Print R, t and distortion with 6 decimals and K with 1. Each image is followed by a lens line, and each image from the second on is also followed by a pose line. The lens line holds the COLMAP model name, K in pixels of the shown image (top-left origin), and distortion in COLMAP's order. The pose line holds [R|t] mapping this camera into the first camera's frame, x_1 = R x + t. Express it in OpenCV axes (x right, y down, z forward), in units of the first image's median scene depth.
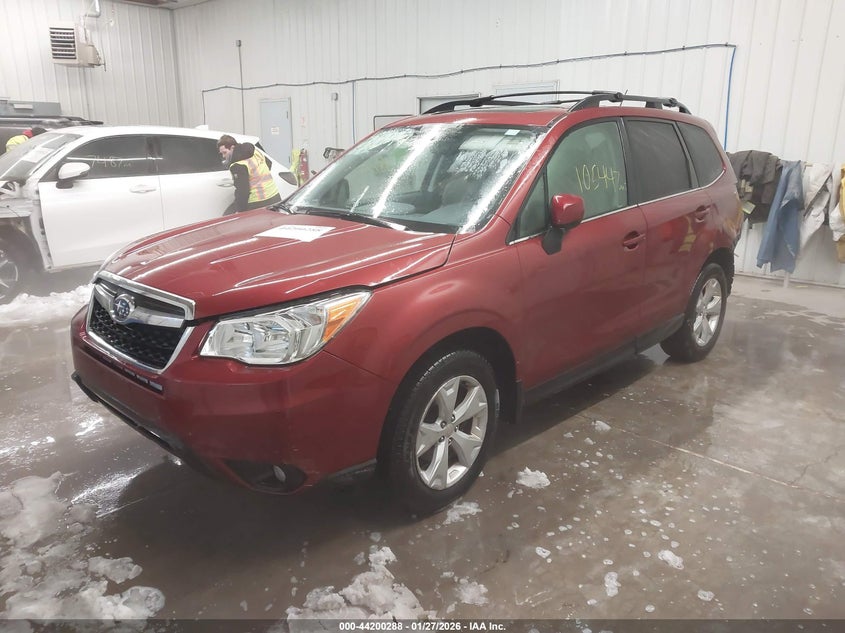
lens RADIAL K [[658.7, 0, 422.5], [0, 658.7, 316.5], [0, 0, 1]] dist [0.000920, 0.000258]
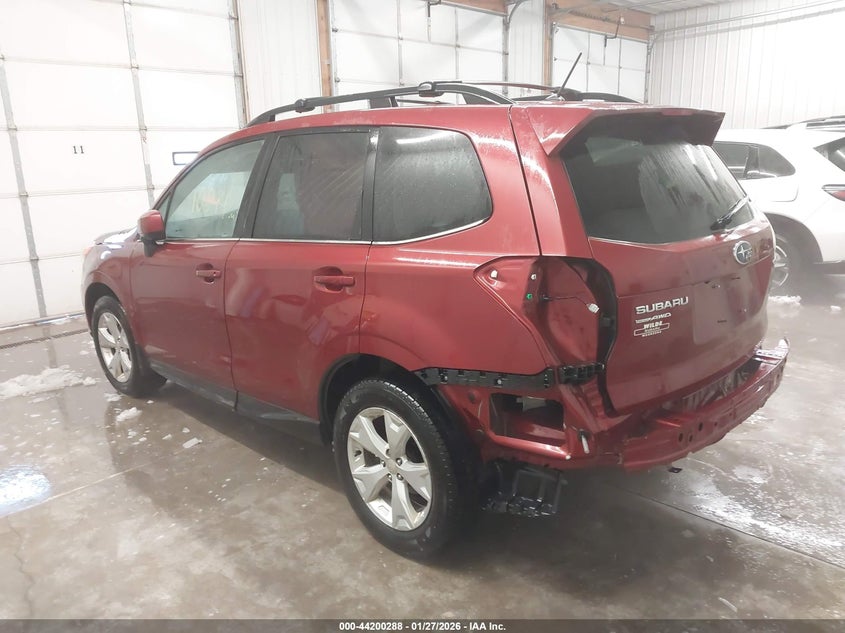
lens RADIAL K [[658.7, 0, 422.5], [0, 658.7, 316.5], [0, 0, 1]] dist [0.000920, 0.000258]
pose [[-0.020697, 0.233281, -0.972189, 1.153542], [-0.225311, 0.946295, 0.231864, -0.320798], [0.974067, 0.223844, 0.032975, 1.211995]]
